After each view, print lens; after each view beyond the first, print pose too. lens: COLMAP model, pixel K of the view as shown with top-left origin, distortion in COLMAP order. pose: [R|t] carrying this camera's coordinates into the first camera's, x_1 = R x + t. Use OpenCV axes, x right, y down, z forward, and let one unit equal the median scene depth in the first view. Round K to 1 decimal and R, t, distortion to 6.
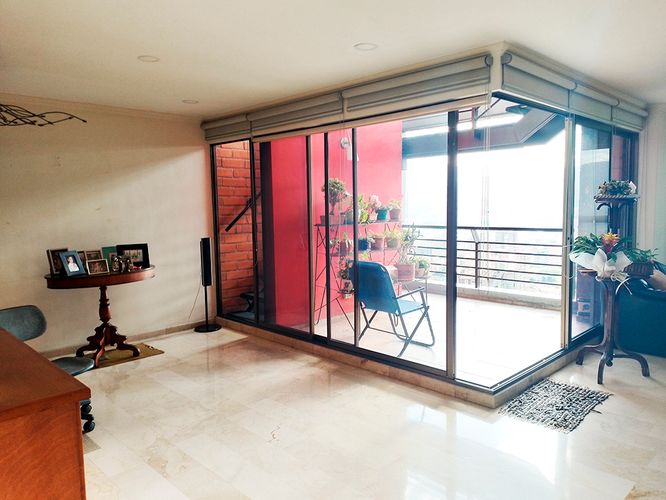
lens RADIAL K [[495.2, 0, 333.7], [0, 495.2, 249.7], [0, 0, 1]] dist [0.058527, -0.081426]
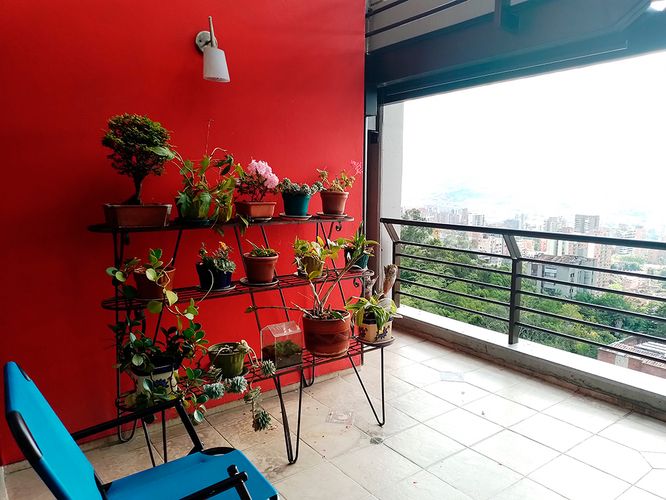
lens RADIAL K [[495.2, 0, 338.8], [0, 495.2, 255.8], [0, 0, 1]] dist [0.058527, -0.081426]
pose [[0.991496, 0.034682, -0.125434, 0.257635], [-0.027949, 0.998093, 0.055047, -0.062770], [0.127103, -0.051073, 0.990574, 0.696512]]
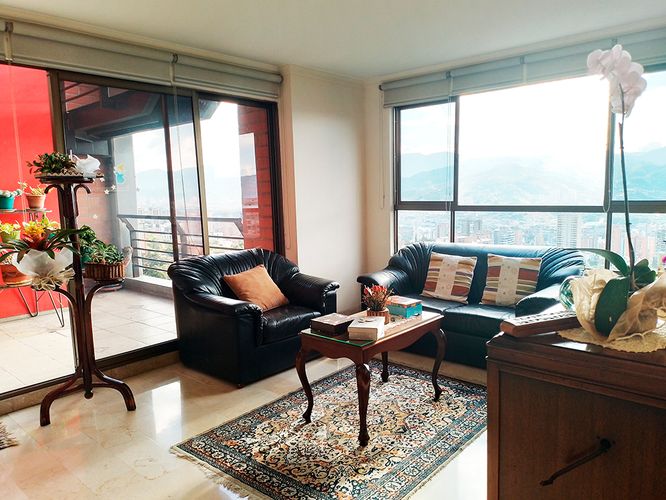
lens RADIAL K [[495.2, 0, 341.3], [0, 495.2, 252.9], [0, 0, 1]] dist [0.058527, -0.081426]
pose [[0.997274, -0.015465, 0.072142, 0.764414], [0.013549, 0.999544, 0.026973, -0.003638], [-0.072526, -0.025922, 0.997030, 0.183363]]
